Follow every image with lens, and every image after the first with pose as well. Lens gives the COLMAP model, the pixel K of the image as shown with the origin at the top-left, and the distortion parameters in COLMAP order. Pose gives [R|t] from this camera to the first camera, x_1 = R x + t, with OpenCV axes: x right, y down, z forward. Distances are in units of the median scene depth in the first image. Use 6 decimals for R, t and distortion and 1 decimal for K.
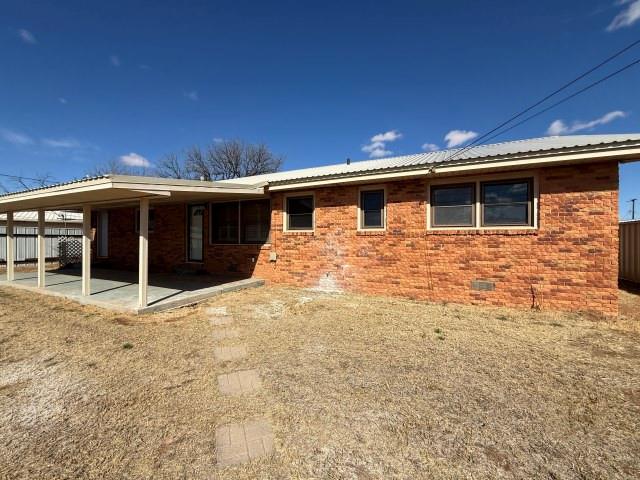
lens RADIAL K [[289.6, 0, 274.9], [0, 289.6, 238.4], [0, 0, 1]] dist [-0.002517, 0.000227]
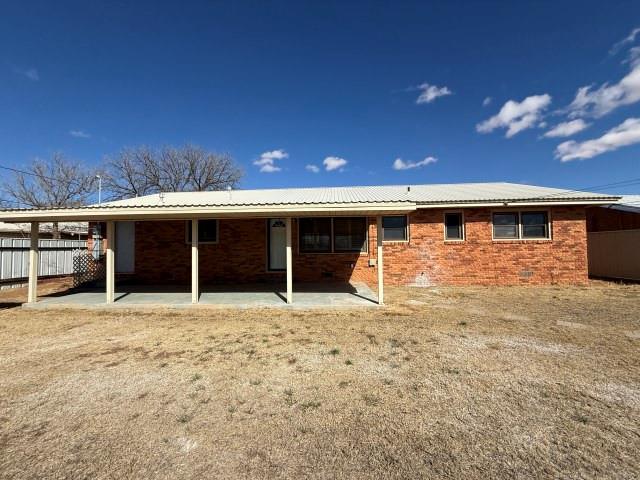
lens RADIAL K [[289.6, 0, 274.9], [0, 289.6, 238.4], [0, 0, 1]] dist [-0.002517, 0.000227]
pose [[0.910577, -0.001842, 0.413335, -1.070762], [0.014696, 0.999502, -0.027922, -0.012702], [-0.413077, 0.031500, 0.910151, 0.058036]]
